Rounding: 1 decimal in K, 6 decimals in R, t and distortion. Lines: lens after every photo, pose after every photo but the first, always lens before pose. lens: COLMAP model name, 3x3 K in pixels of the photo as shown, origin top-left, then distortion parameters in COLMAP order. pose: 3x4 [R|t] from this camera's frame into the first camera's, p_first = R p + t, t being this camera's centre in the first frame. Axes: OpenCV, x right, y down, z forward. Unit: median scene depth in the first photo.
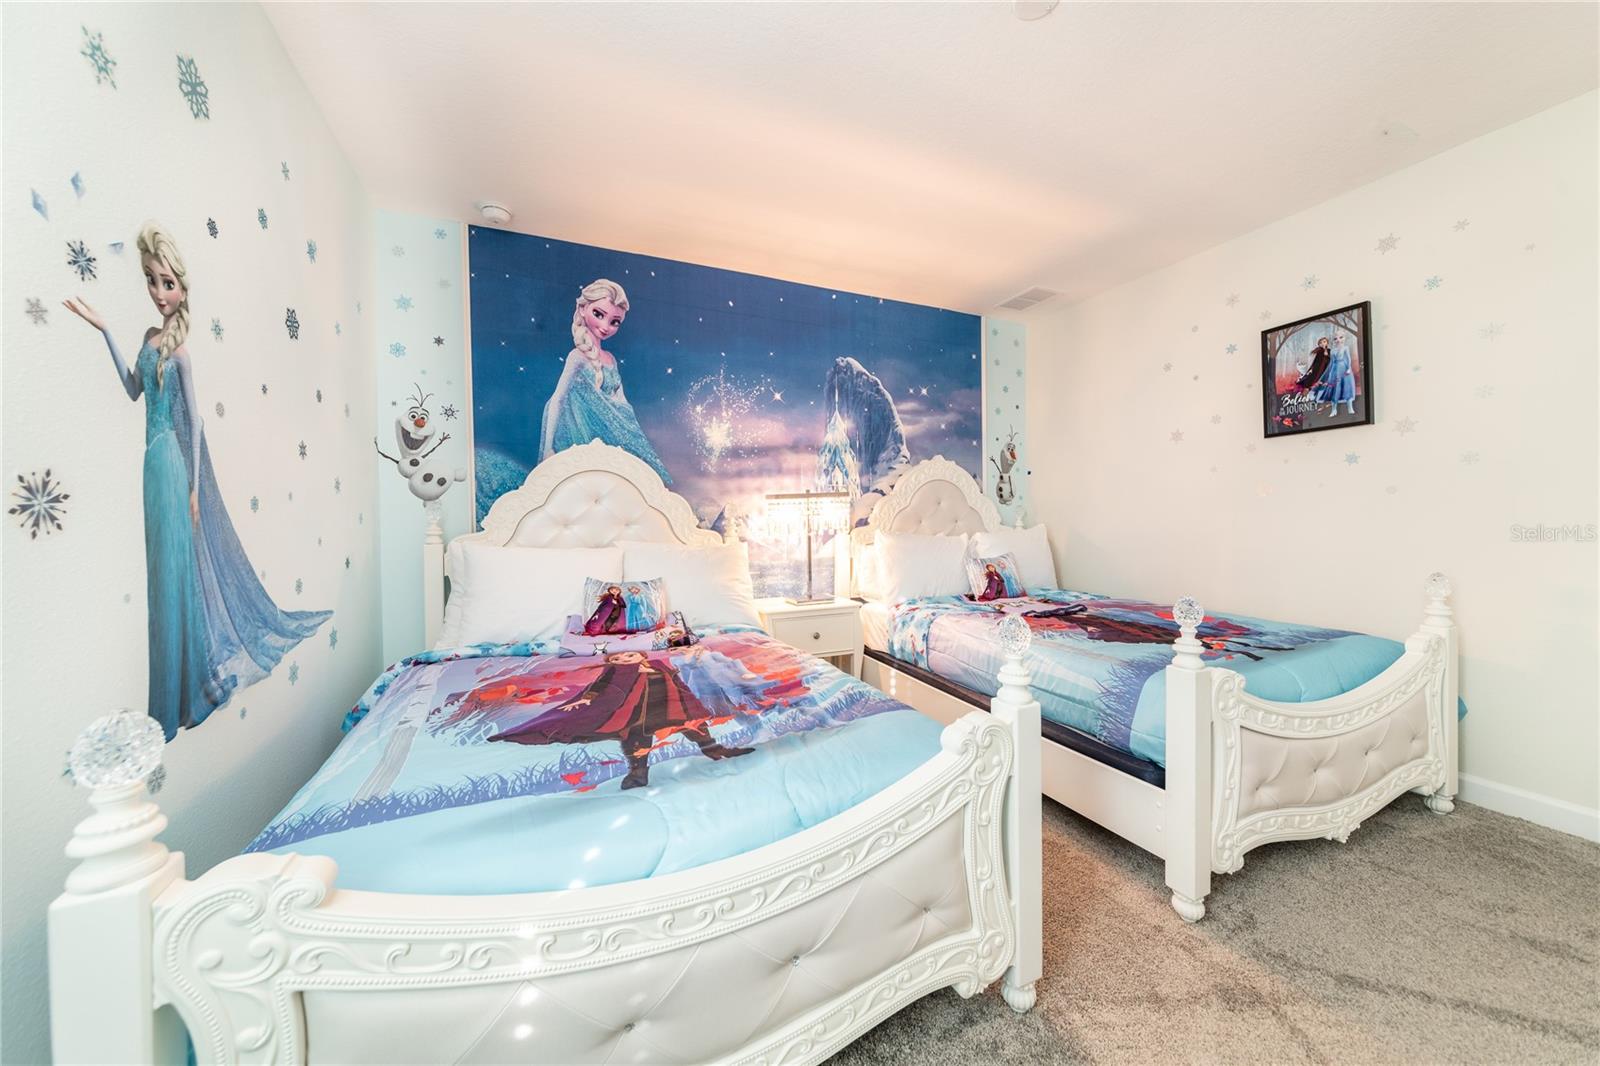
lens RADIAL K [[559.8, 0, 800.0], [0, 559.8, 533.0], [0, 0, 1]] dist [-0.000086, -0.000011]
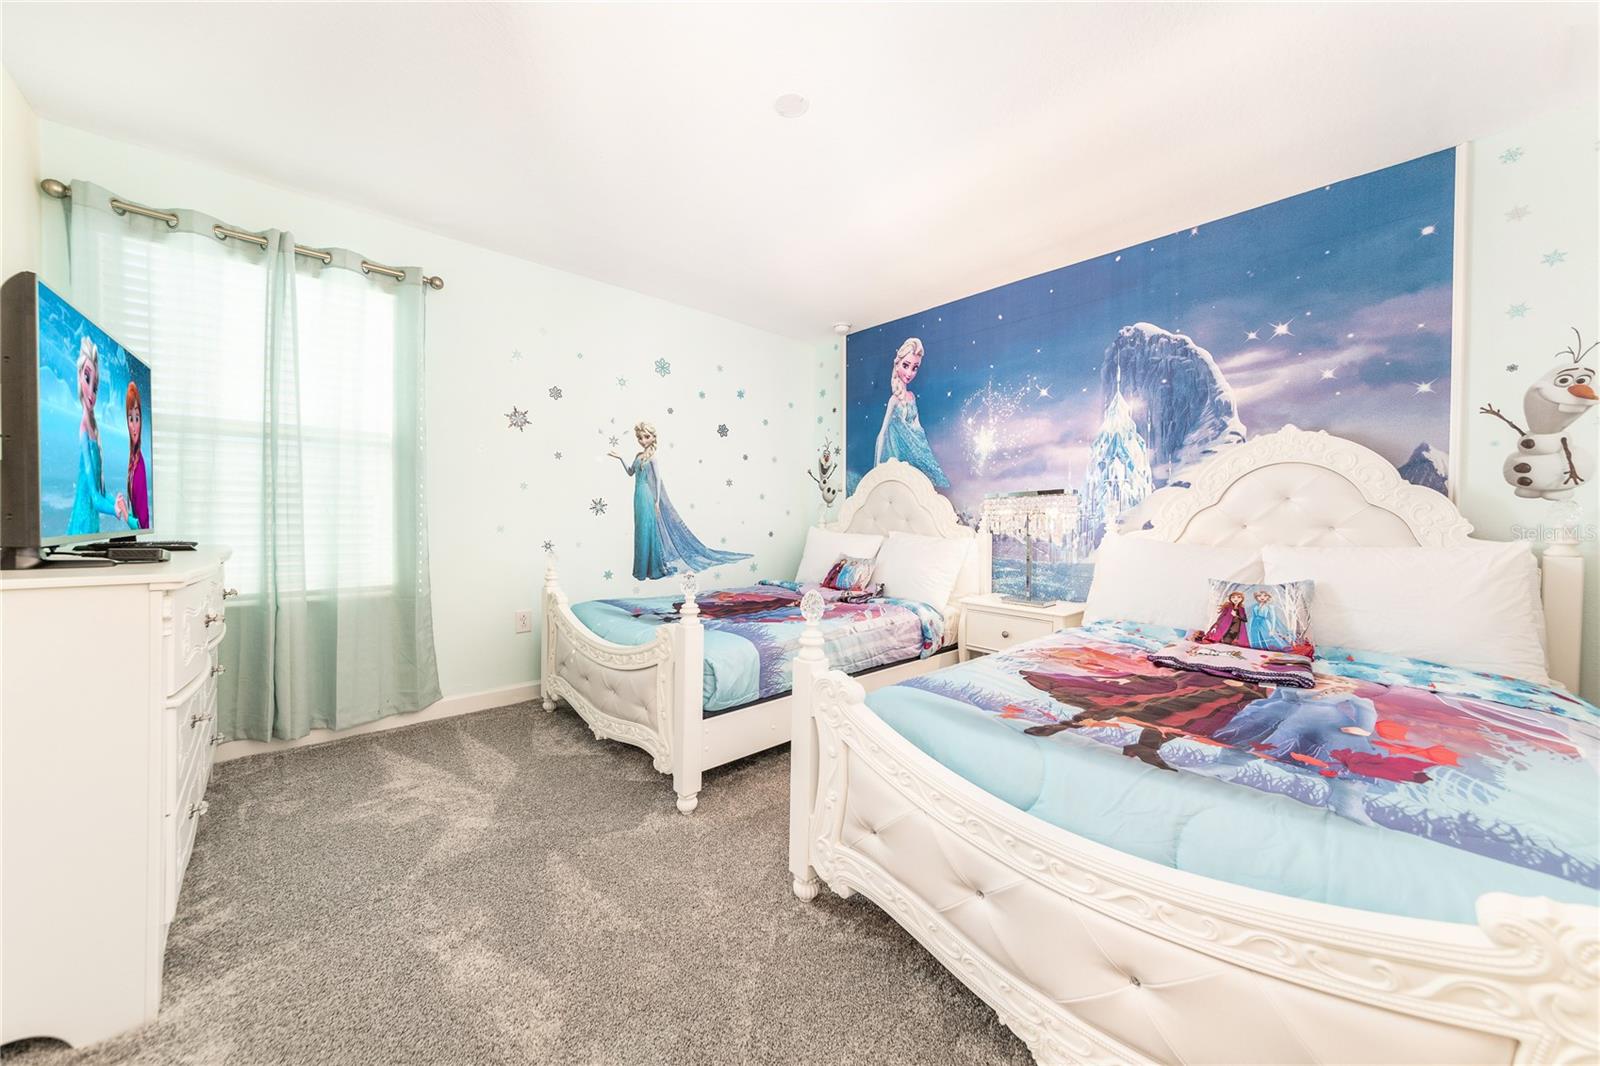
lens RADIAL K [[548.6, 0, 800.0], [0, 548.6, 533.0], [0, 0, 1]] dist [-0.009971, -0.000006]
pose [[0.311215, 0.042741, -0.949378, 0.762080], [-0.040844, 0.998667, 0.031571, -0.012428], [0.949461, 0.028951, 0.312546, 0.311322]]
